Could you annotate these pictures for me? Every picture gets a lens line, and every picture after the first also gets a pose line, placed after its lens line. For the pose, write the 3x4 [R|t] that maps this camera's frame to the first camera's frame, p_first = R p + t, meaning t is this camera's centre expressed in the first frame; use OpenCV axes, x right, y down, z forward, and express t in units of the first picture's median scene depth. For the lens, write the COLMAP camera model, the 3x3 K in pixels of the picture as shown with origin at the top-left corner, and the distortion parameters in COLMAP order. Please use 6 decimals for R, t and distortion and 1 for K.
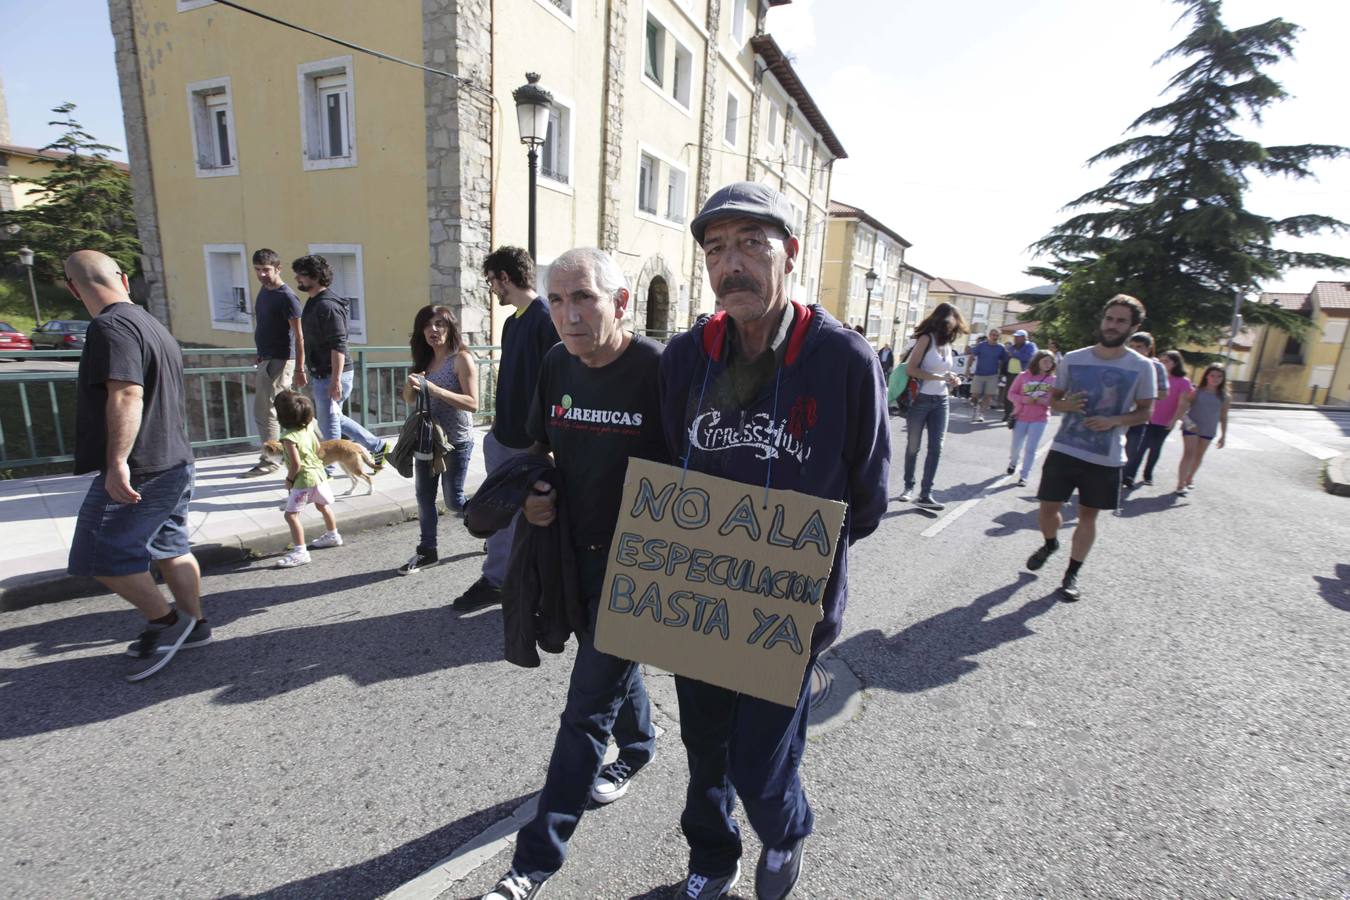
lens RADIAL K [[620.2, 0, 675.0], [0, 620.2, 450.0], [0, 0, 1]] dist [-0.034570, 0.011604]
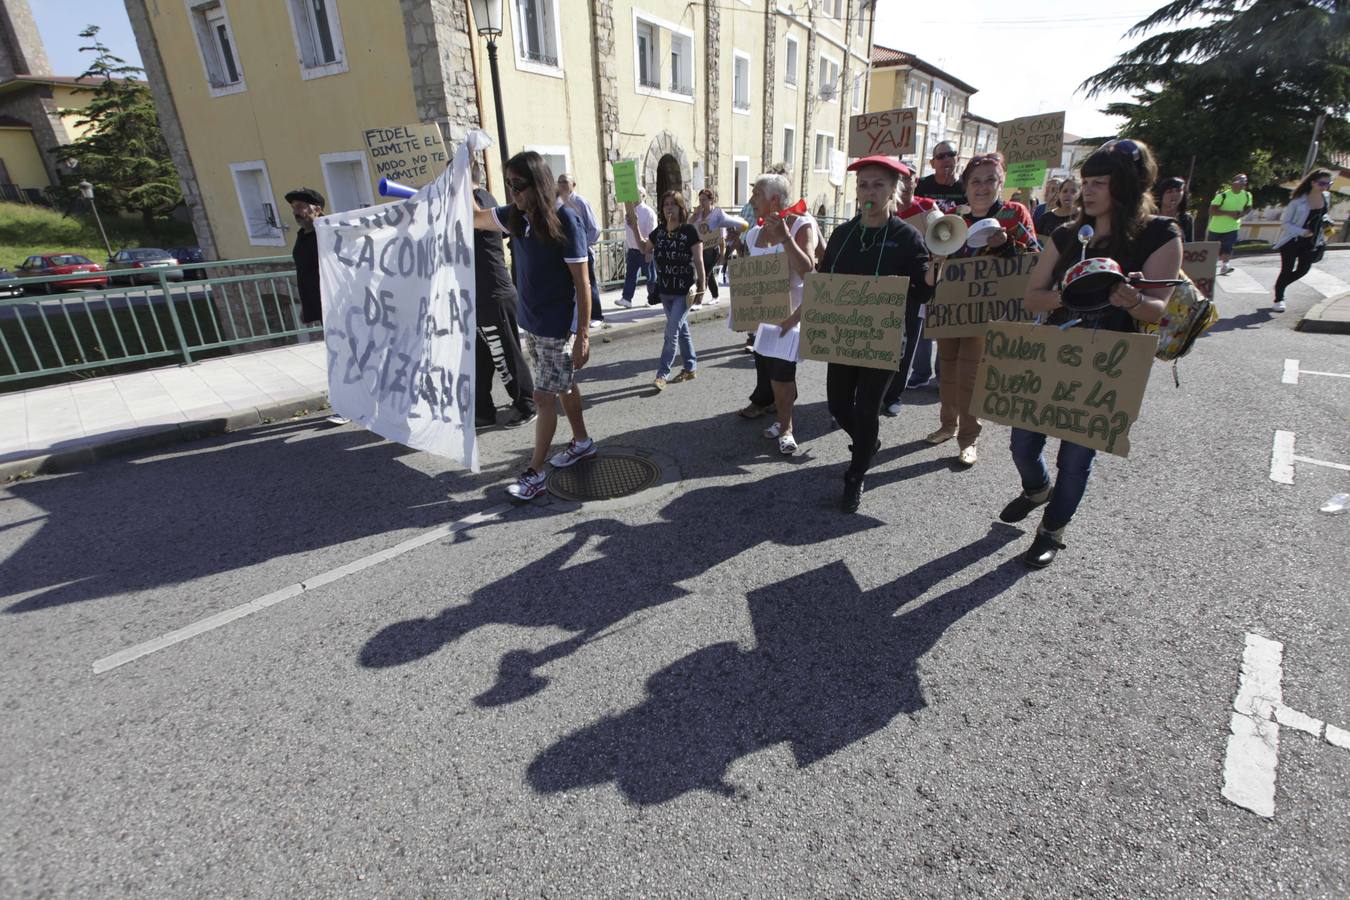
lens RADIAL K [[629.2, 0, 675.0], [0, 629.2, 450.0], [0, 0, 1]] dist [-0.034955, 0.013102]
pose [[0.993352, -0.041437, -0.107401, 0.063840], [0.059094, 0.984212, 0.166837, 0.013545], [0.098792, -0.172075, 0.980117, -0.044898]]
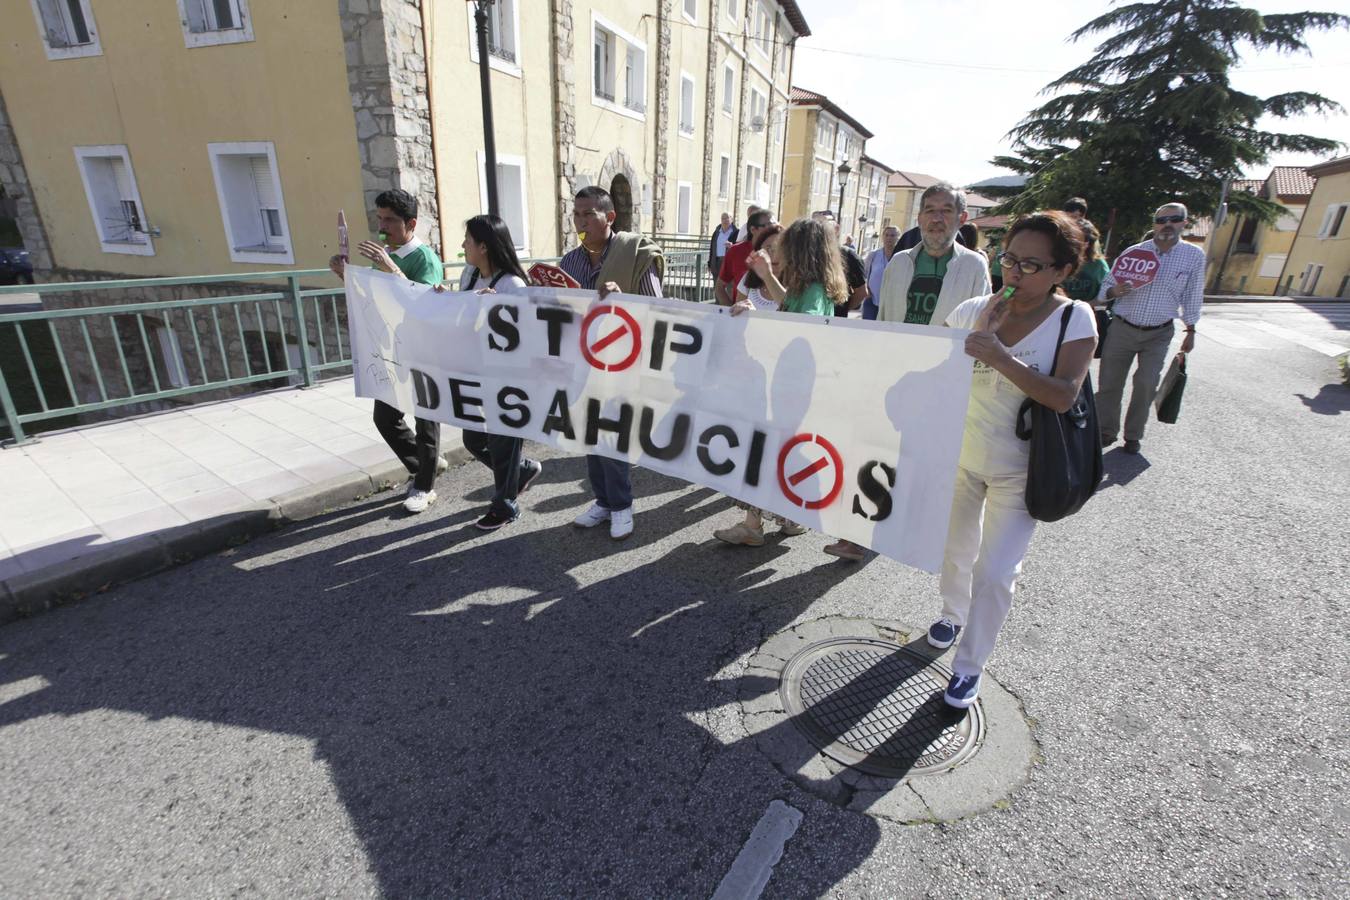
lens RADIAL K [[620.2, 0, 675.0], [0, 620.2, 450.0], [0, 0, 1]] dist [-0.034570, 0.011604]
pose [[0.996302, -0.053238, 0.067434, -0.025703], [0.042941, 0.988372, 0.145865, -0.010899], [-0.074416, -0.142430, 0.987004, 0.047432]]
